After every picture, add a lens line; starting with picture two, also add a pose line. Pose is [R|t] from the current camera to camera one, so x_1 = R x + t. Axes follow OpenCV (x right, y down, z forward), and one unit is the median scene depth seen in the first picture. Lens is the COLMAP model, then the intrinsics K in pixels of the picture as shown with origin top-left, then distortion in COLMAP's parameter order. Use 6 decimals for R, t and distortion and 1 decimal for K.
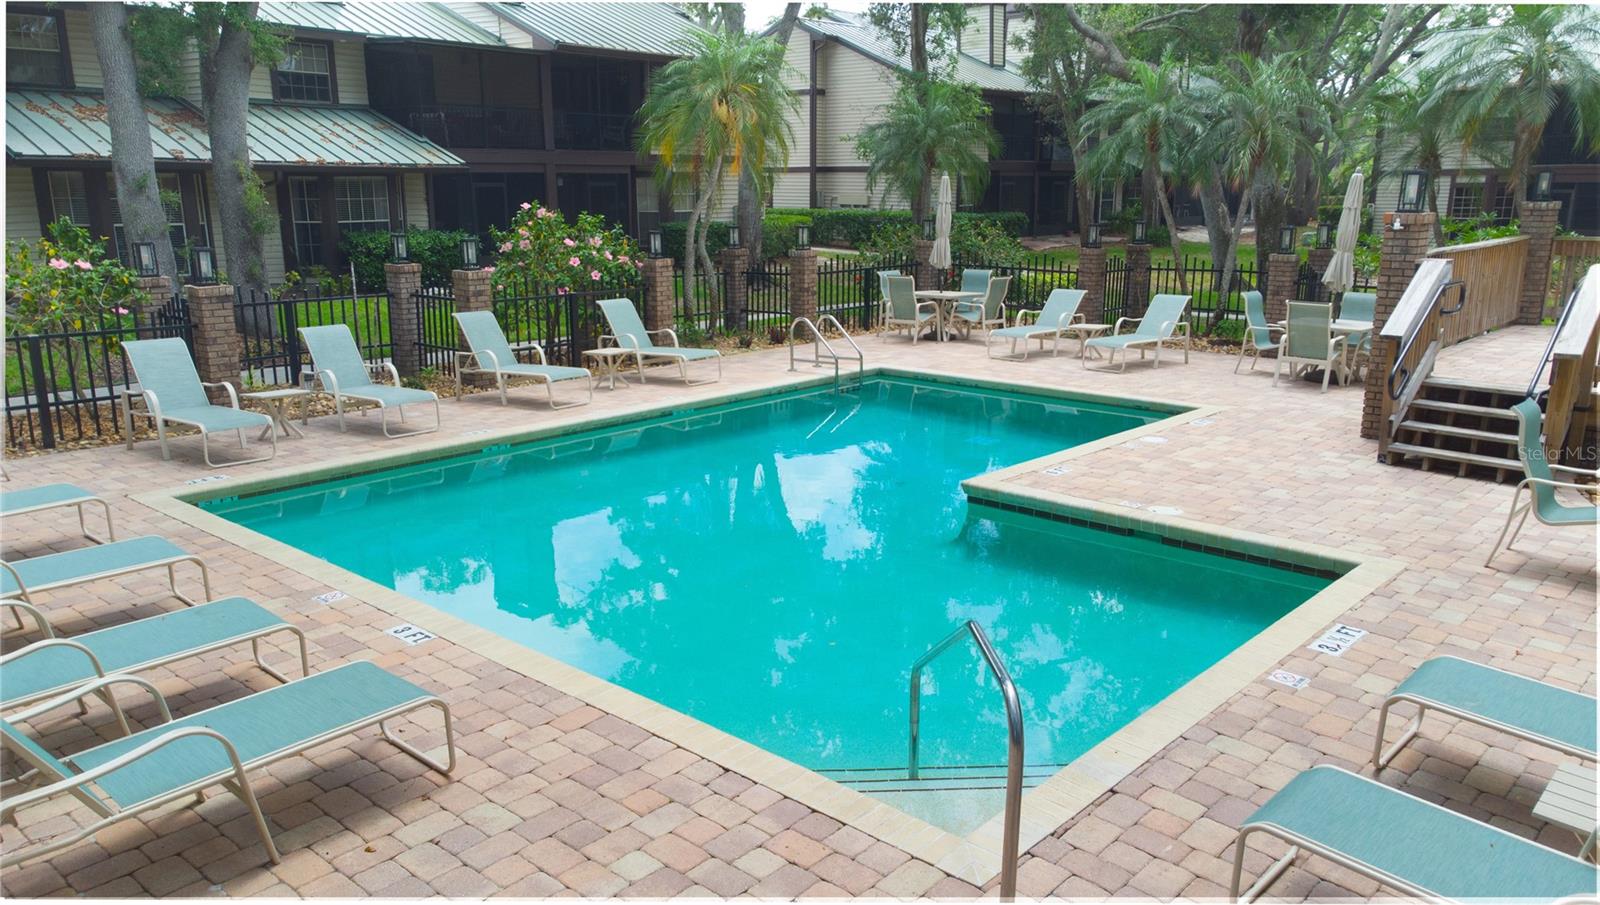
lens RADIAL K [[1199.3, 0, 800.0], [0, 1199.3, 452.5], [0, 0, 1]] dist [-0.007927, -0.000584]
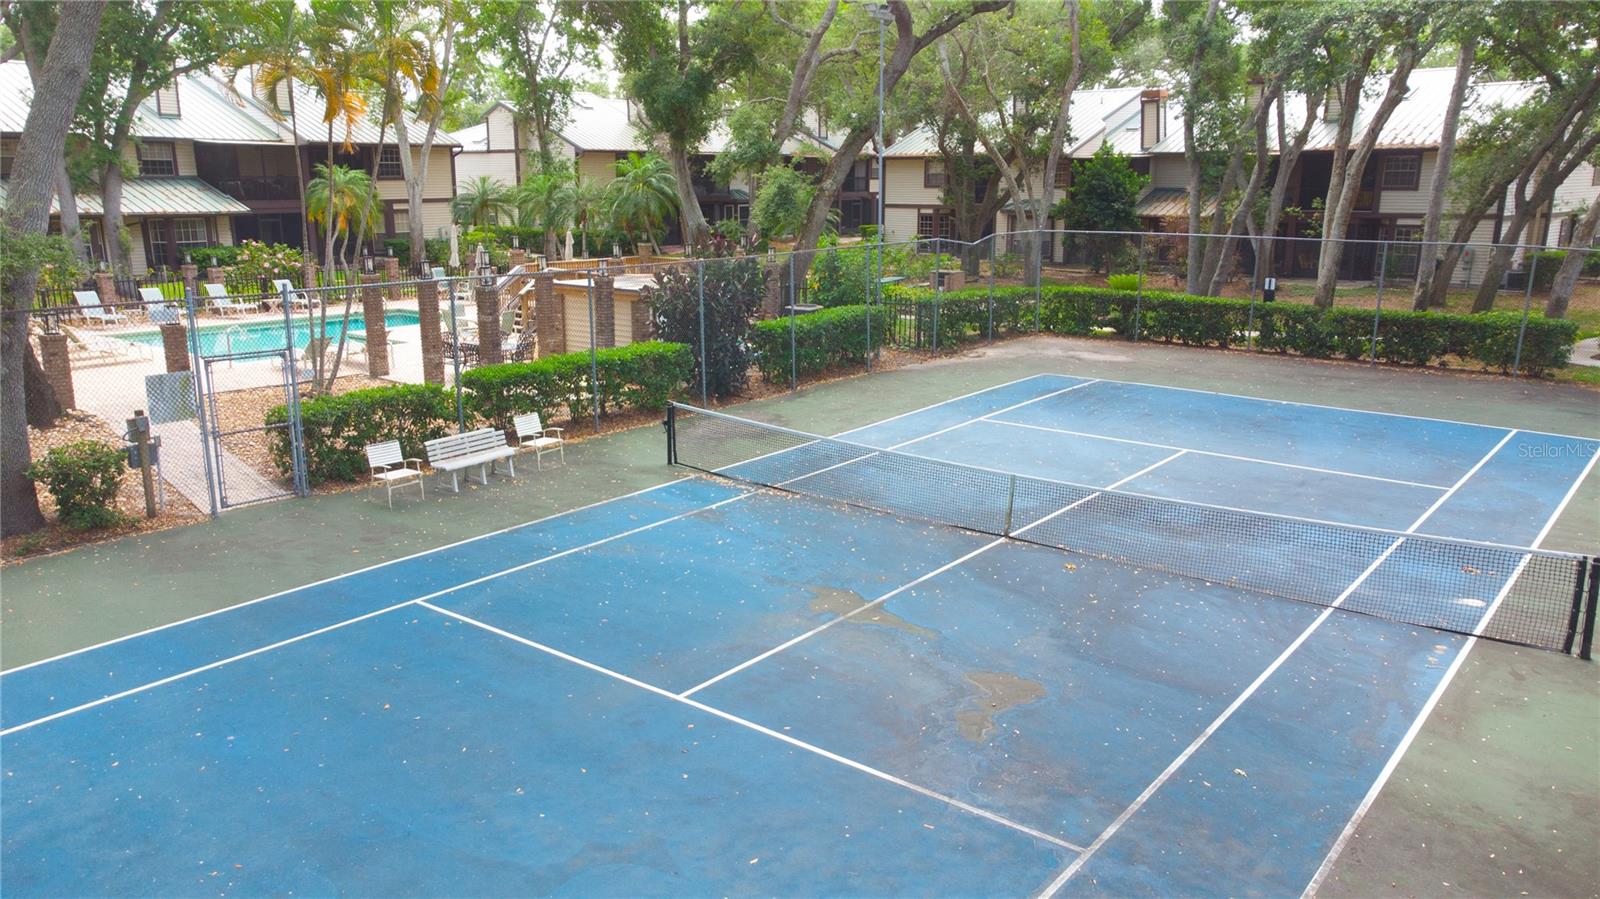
lens RADIAL K [[1178.5, 0, 800.0], [0, 1178.5, 449.5], [0, 0, 1]] dist [0.004155, 0.003317]
pose [[0.997414, -0.012163, 0.070839, 0.481212], [0.012155, 0.999926, 0.000547, 0.150816], [-0.070840, 0.000316, 0.997488, -0.968674]]
